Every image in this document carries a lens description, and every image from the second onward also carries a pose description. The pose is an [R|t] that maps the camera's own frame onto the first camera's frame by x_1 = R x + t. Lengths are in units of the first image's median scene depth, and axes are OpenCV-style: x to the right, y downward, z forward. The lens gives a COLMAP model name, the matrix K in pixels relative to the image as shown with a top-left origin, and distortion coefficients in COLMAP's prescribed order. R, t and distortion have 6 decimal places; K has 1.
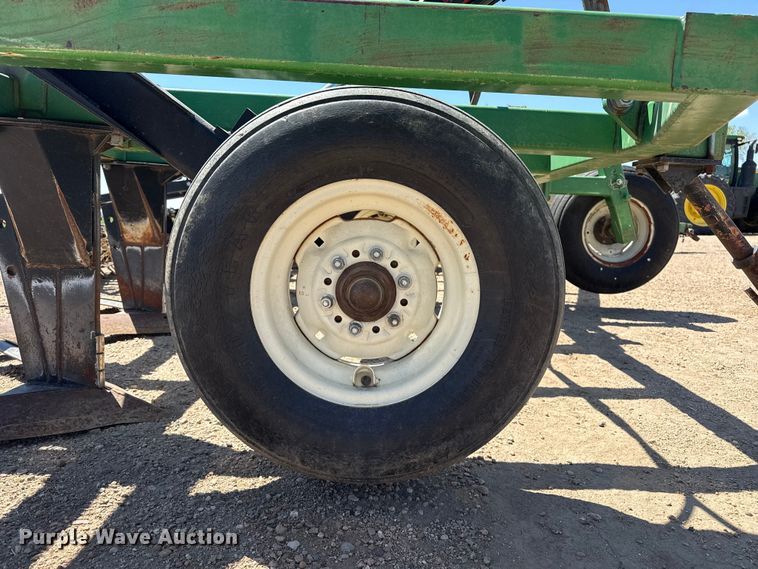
lens RADIAL K [[534.5, 0, 379.0], [0, 534.5, 284.5], [0, 0, 1]] dist [0.034030, -0.038987]
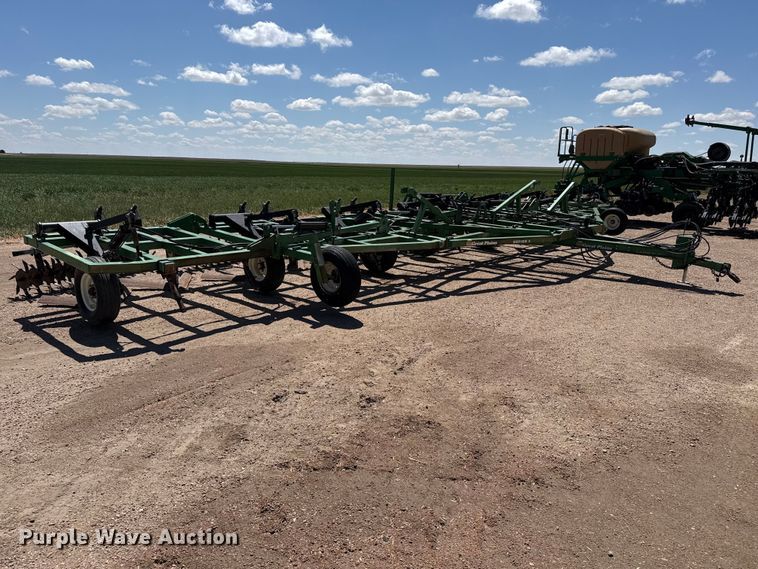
lens RADIAL K [[534.5, 0, 379.0], [0, 534.5, 284.5], [0, 0, 1]] dist [0.034030, -0.038987]
pose [[0.765821, 0.160067, -0.622814, 5.393056], [-0.104374, 0.986622, 0.125229, -1.001887], [0.634527, -0.030897, 0.772283, -1.389497]]
